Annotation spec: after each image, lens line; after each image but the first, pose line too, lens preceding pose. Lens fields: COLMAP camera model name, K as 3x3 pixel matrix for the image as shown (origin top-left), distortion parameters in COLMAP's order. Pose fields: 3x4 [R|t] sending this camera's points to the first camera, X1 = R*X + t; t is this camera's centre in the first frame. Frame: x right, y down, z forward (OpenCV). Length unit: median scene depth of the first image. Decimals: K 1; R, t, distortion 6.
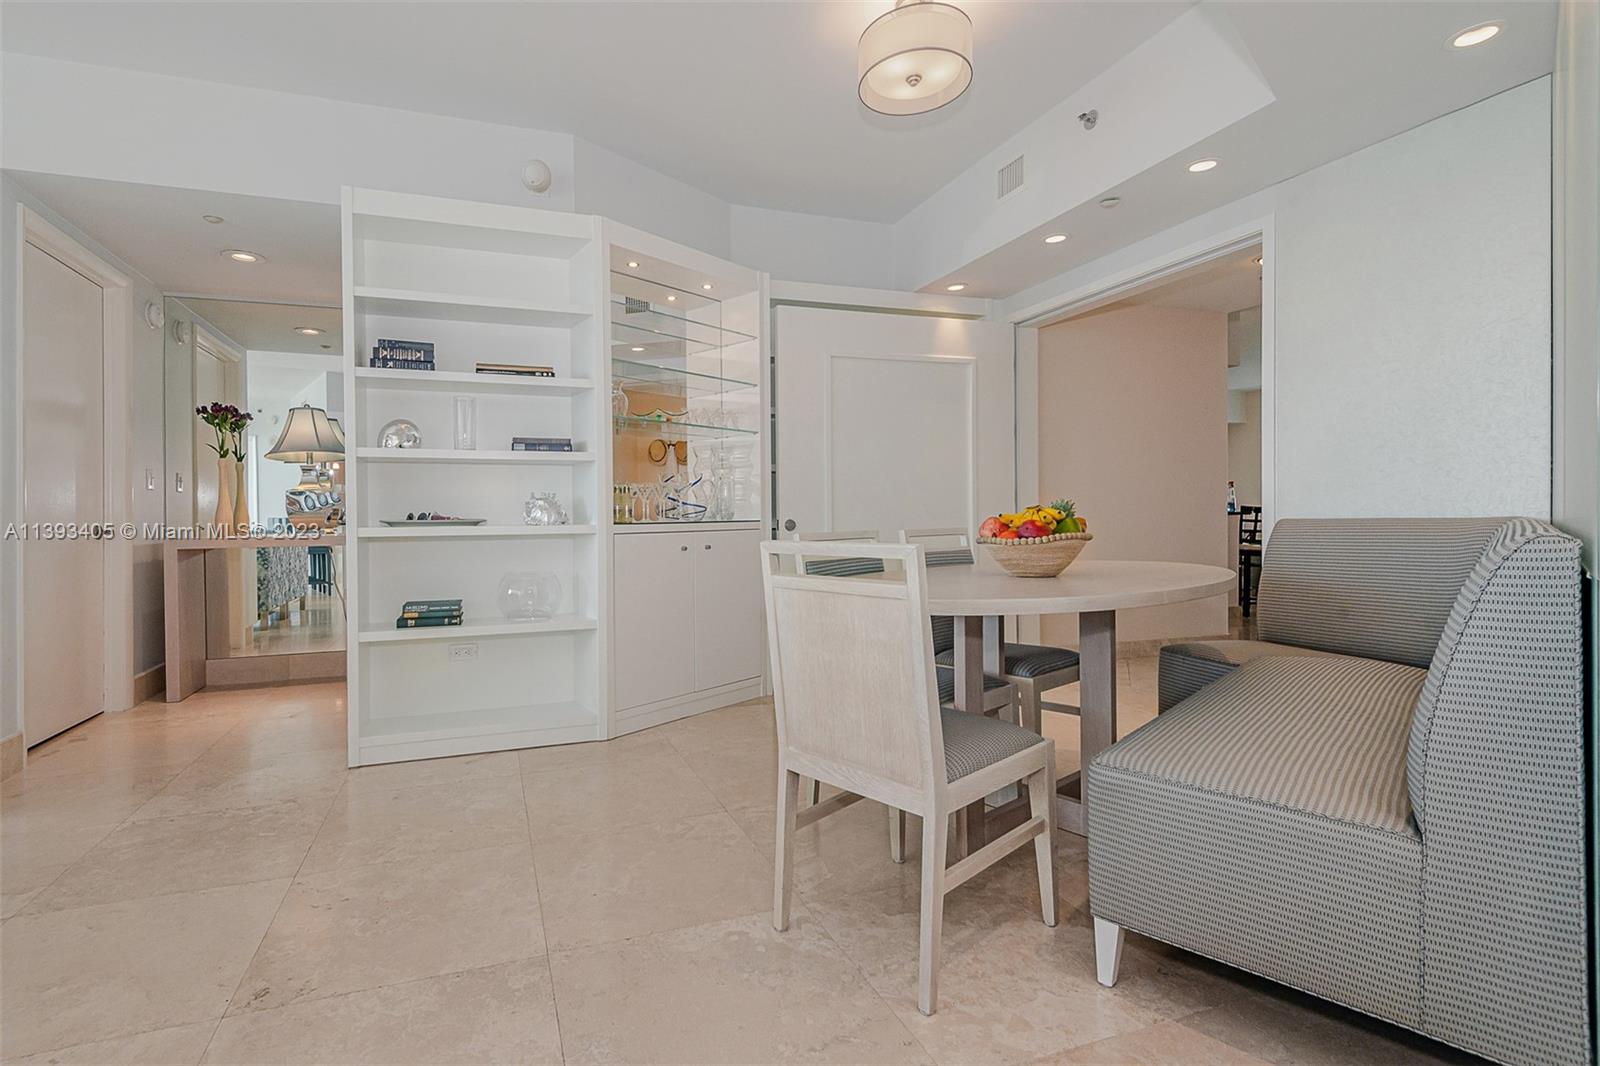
lens RADIAL K [[747.2, 0, 757.0], [0, 747.2, 529.7], [0, 0, 1]] dist [0.012620, -0.000802]
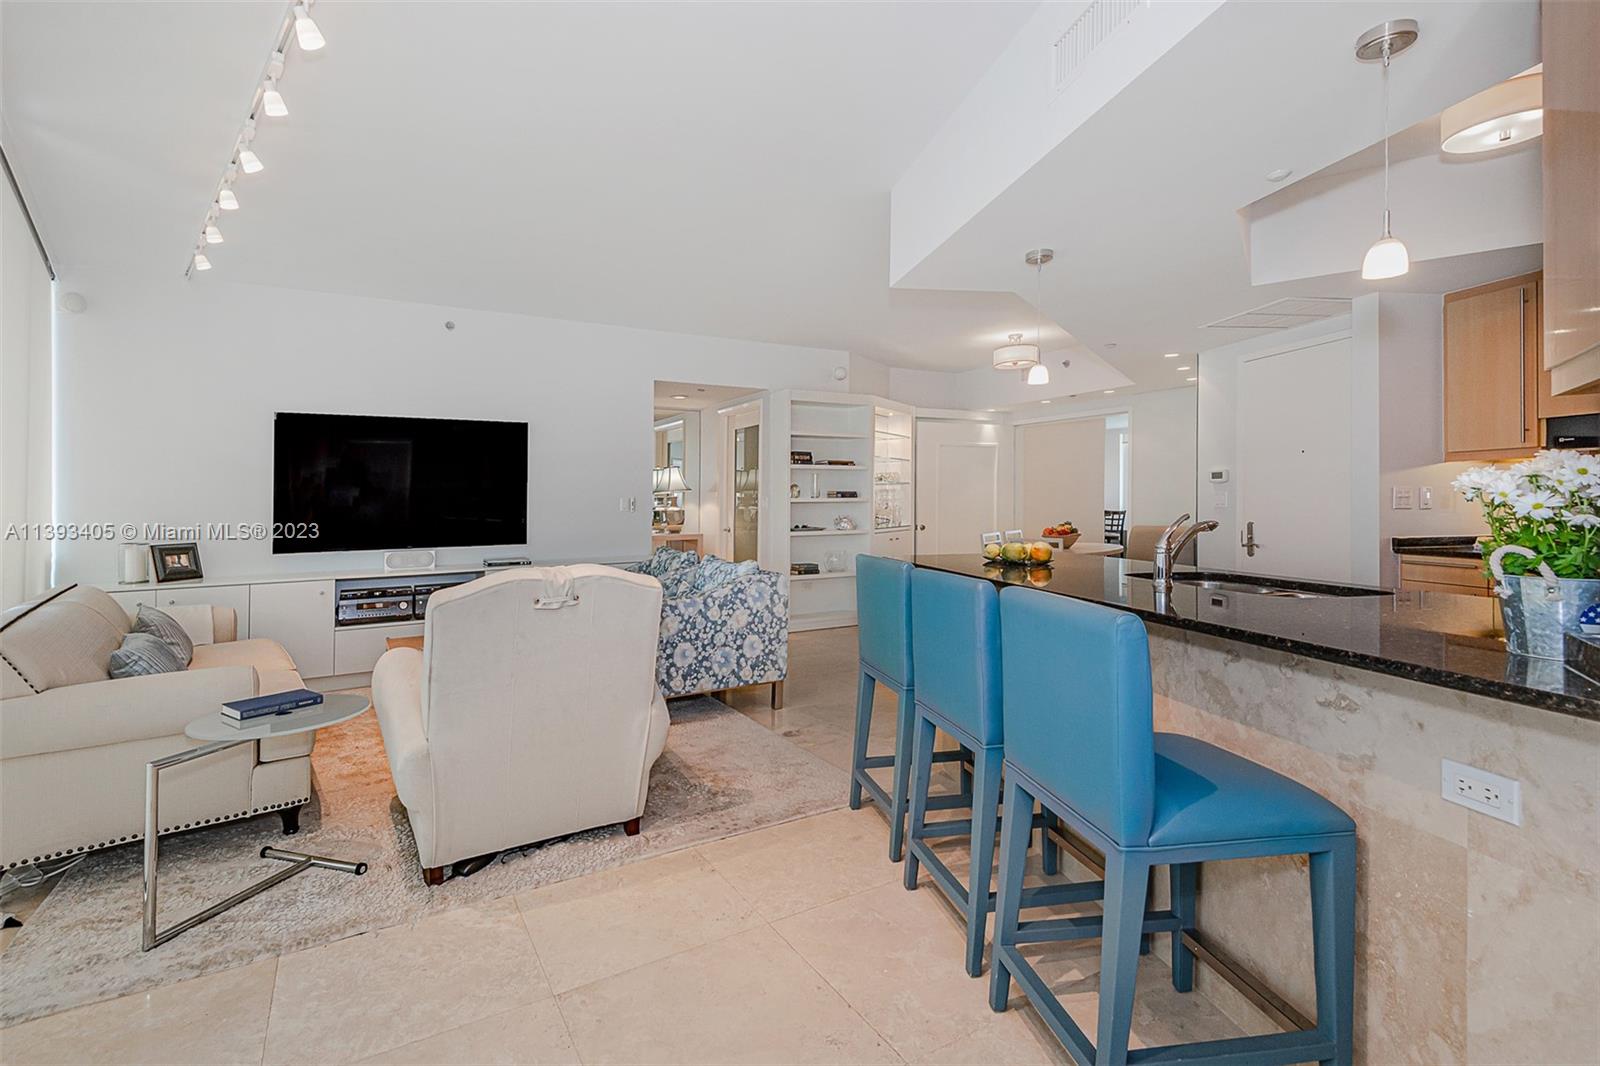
lens RADIAL K [[723.5, 0, 808.3], [0, 723.5, 496.6], [0, 0, 1]] dist [0.002927, -0.000029]
pose [[0.980657, 0.004115, 0.195693, -0.850393], [0.002353, 0.999459, -0.032806, -0.035360], [-0.195722, 0.032632, 0.980116, -1.160638]]
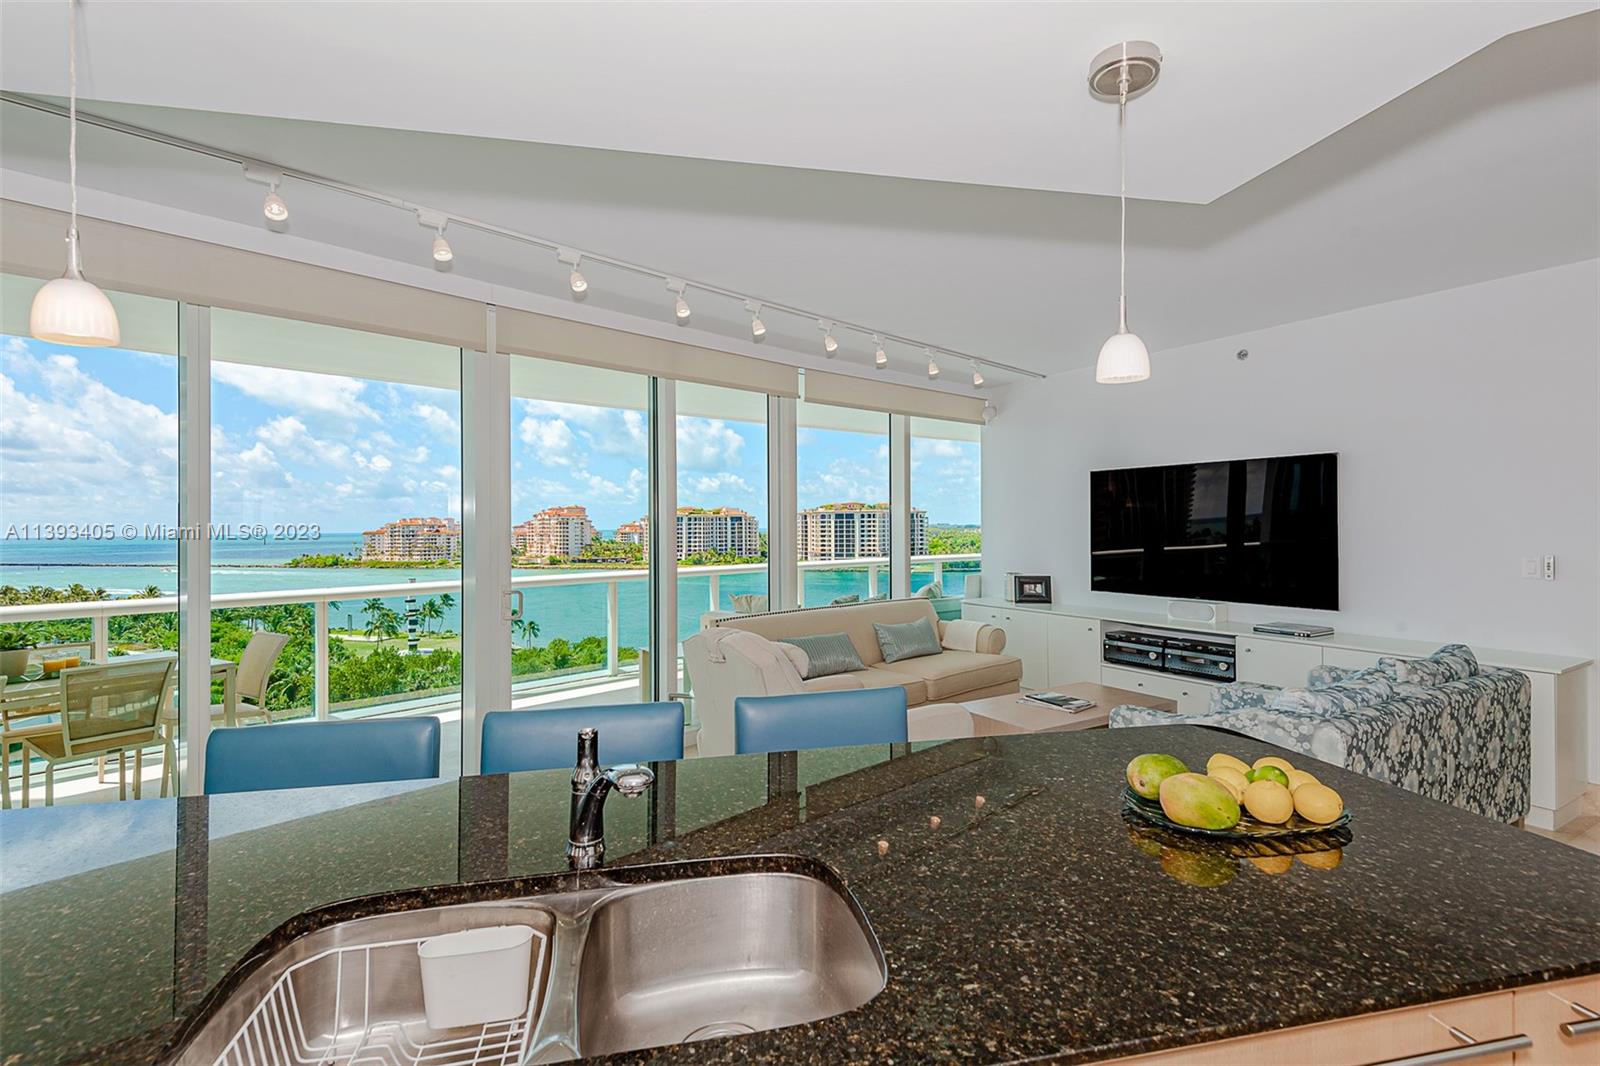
lens RADIAL K [[730.9, 0, 763.7], [0, 730.9, 515.8], [0, 0, 1]] dist [-0.001068, -0.000857]
pose [[0.161425, 0.004689, -0.986874, -0.025810], [-0.014917, 0.999886, 0.002311, -0.139717], [0.986772, 0.014348, 0.161476, -0.534834]]
